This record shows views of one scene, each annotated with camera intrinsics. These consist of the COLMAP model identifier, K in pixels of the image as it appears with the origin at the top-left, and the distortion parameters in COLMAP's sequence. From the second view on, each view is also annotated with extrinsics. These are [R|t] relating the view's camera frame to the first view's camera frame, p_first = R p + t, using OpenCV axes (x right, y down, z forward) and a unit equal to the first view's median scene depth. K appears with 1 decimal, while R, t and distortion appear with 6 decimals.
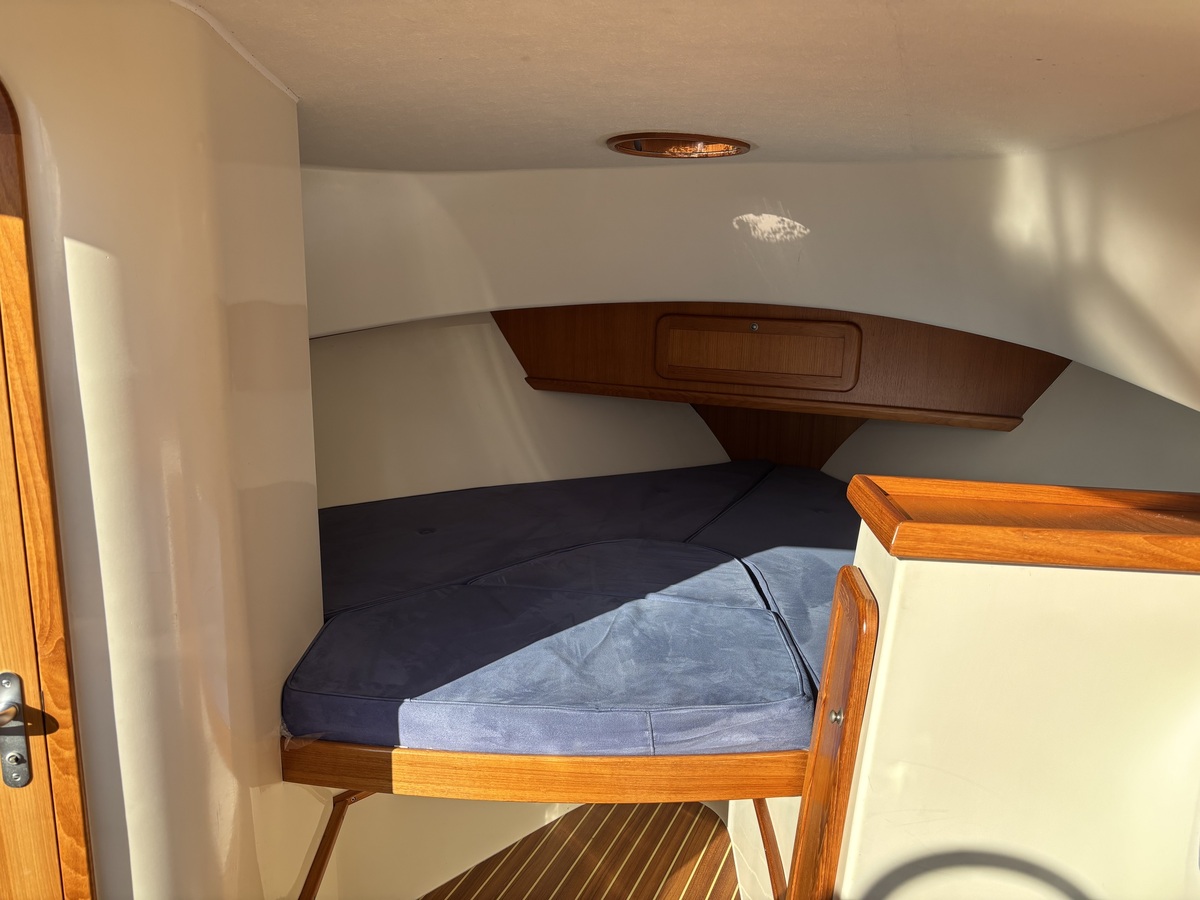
lens RADIAL K [[893.9, 0, 602.0], [0, 893.9, 458.9], [0, 0, 1]] dist [0.051859, -0.065302]
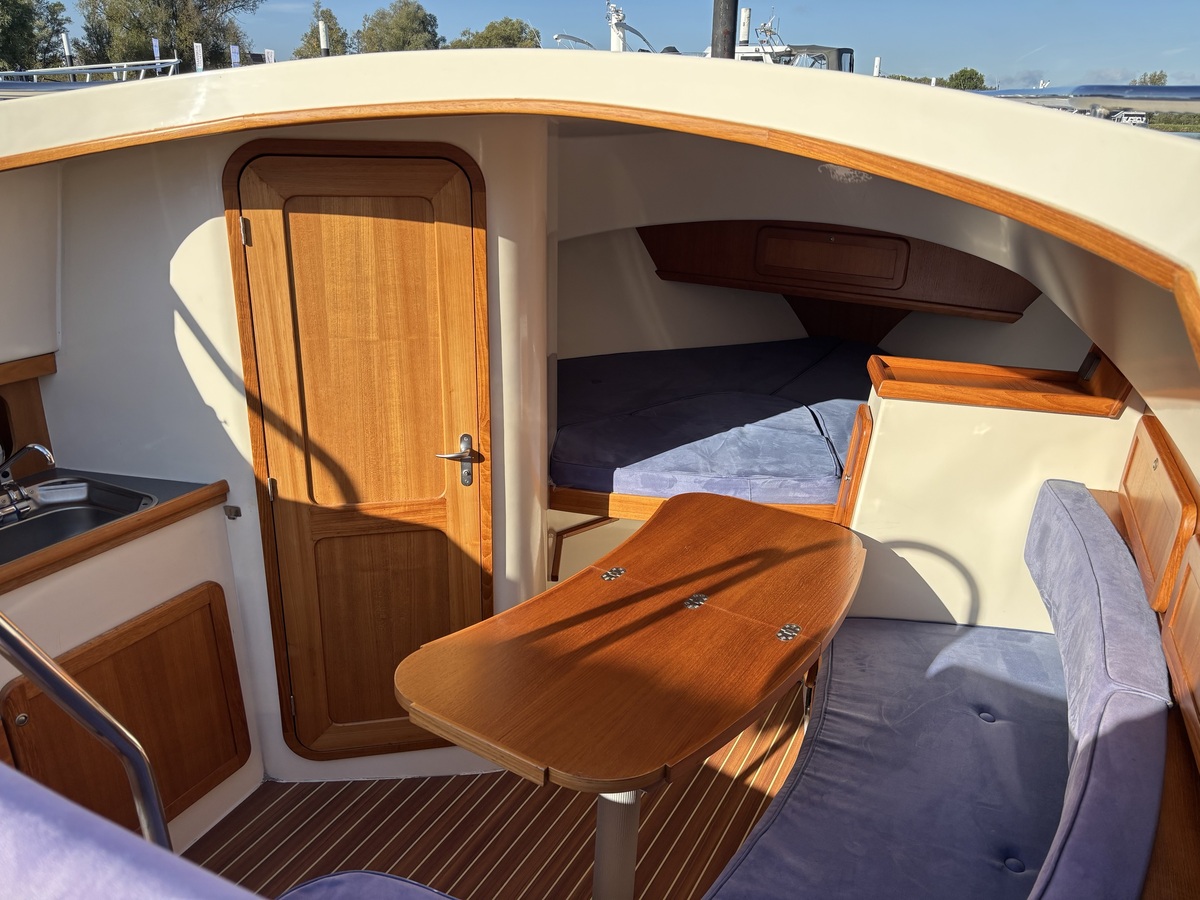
lens RADIAL K [[893.9, 0, 587.9], [0, 893.9, 459.9], [0, 0, 1]] dist [0.051859, -0.065302]
pose [[0.994471, 0.041874, -0.096305, -0.099303], [-0.026429, 0.987341, 0.156393, -0.038920], [0.101634, -0.152983, 0.982989, -0.821450]]
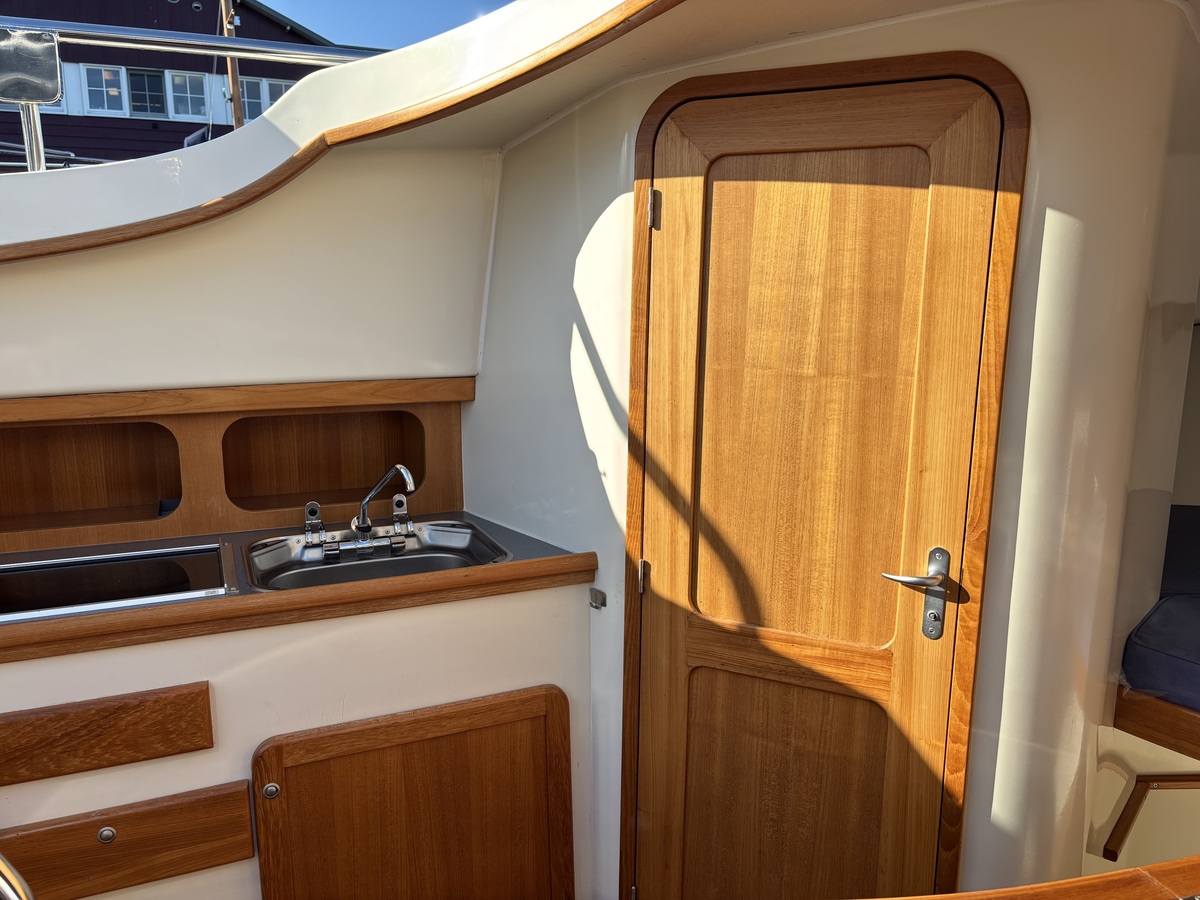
lens RADIAL K [[893.9, 0, 608.8], [0, 893.9, 461.3], [0, 0, 1]] dist [0.051859, -0.065302]
pose [[0.712681, 0.124740, -0.690308, -0.084033], [-0.137155, 0.989848, 0.037267, 0.091691], [0.687949, 0.068120, 0.722555, -0.195129]]
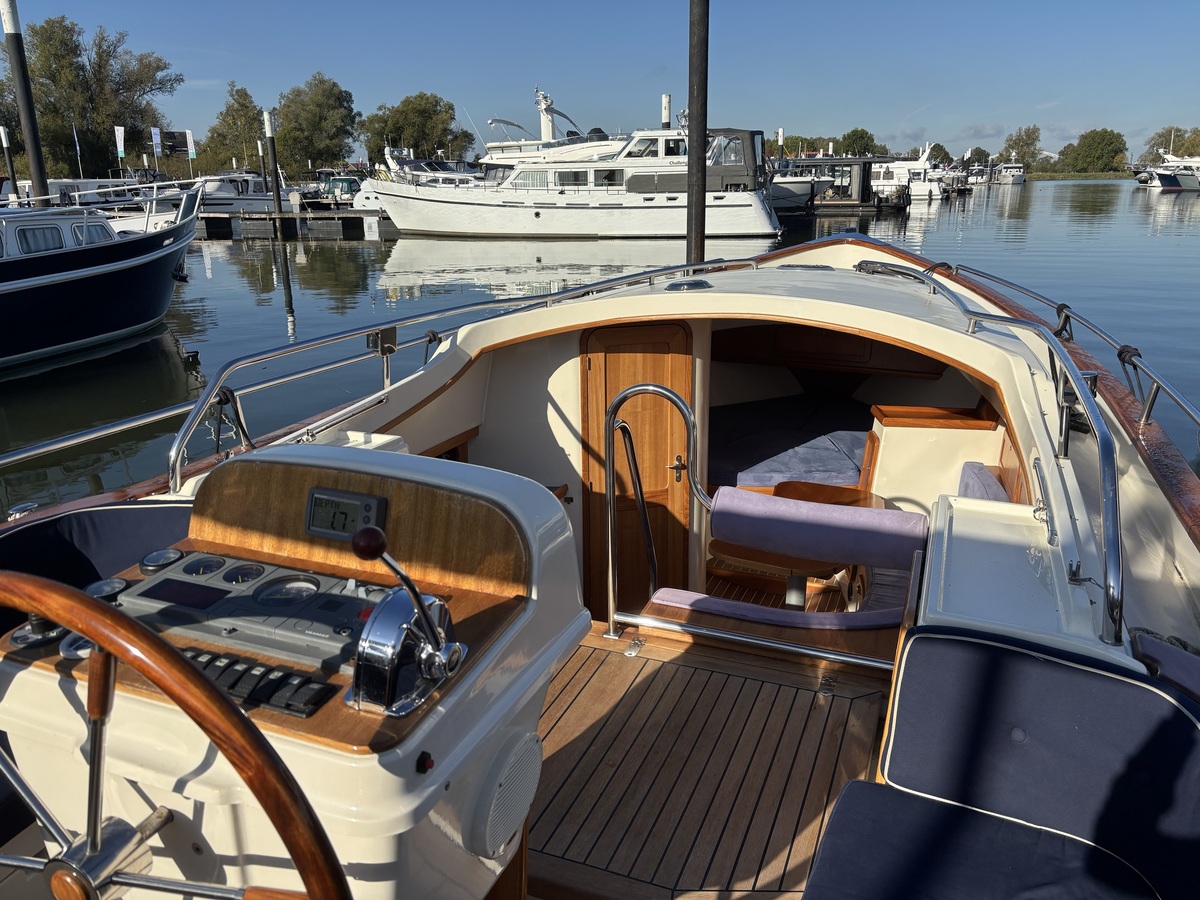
lens RADIAL K [[893.9, 0, 570.2], [0, 893.9, 454.6], [0, 0, 1]] dist [0.051859, -0.065302]
pose [[0.999251, -0.017875, -0.034324, -0.737970], [0.020938, 0.995626, 0.091047, -0.127163], [0.032547, -0.091697, 0.995255, -2.408498]]
